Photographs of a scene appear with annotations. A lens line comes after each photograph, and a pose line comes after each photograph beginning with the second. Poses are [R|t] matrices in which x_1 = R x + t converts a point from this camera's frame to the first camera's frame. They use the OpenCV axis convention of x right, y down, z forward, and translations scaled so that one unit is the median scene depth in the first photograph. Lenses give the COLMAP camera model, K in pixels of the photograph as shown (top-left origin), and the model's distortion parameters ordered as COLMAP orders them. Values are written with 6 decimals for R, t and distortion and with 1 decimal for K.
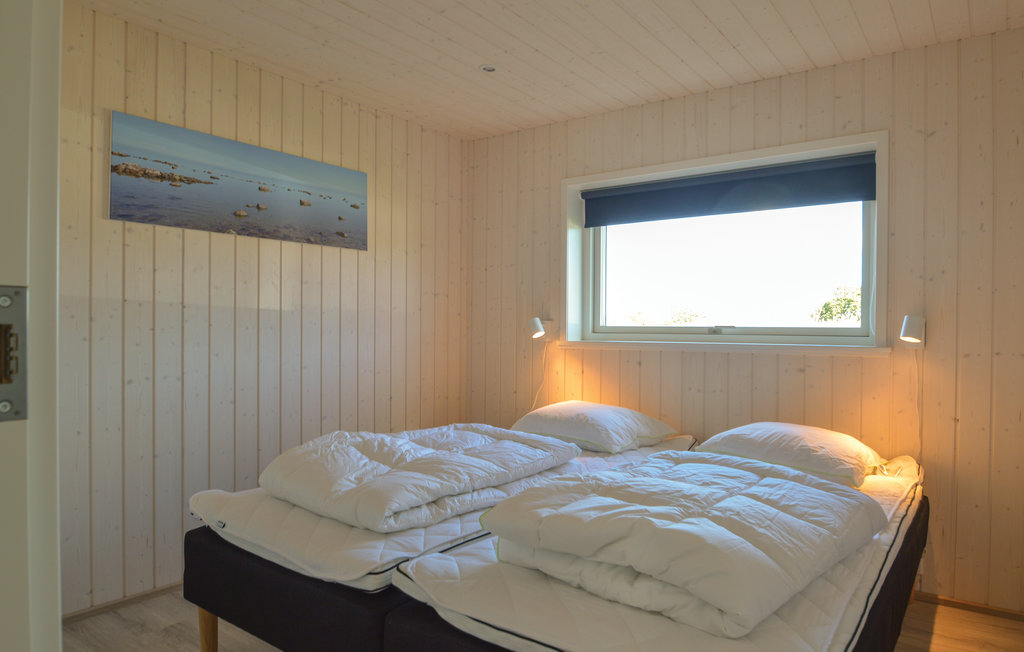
lens RADIAL K [[629.5, 0, 510.4], [0, 629.5, 326.2], [0, 0, 1]] dist [-0.001182, -0.000244]
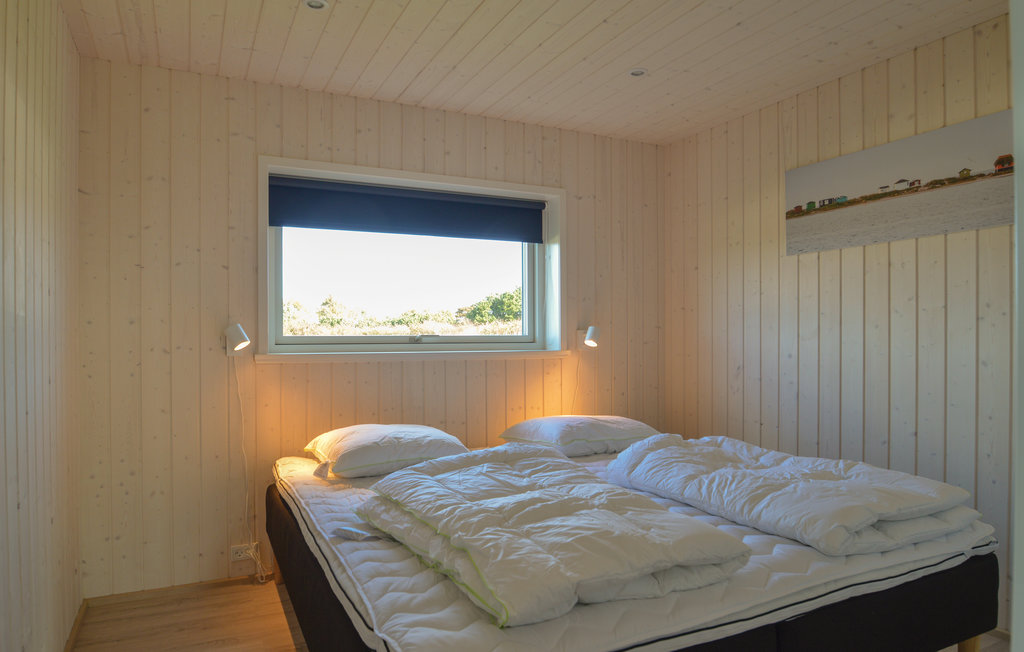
lens RADIAL K [[629.5, 0, 510.4], [0, 629.5, 328.5], [0, 0, 1]] dist [-0.001182, -0.000244]
pose [[0.482170, 0.003582, 0.876070, -0.507533], [0.006525, 0.999949, -0.007680, -0.003245], [-0.876053, 0.009419, 0.482122, 0.362342]]
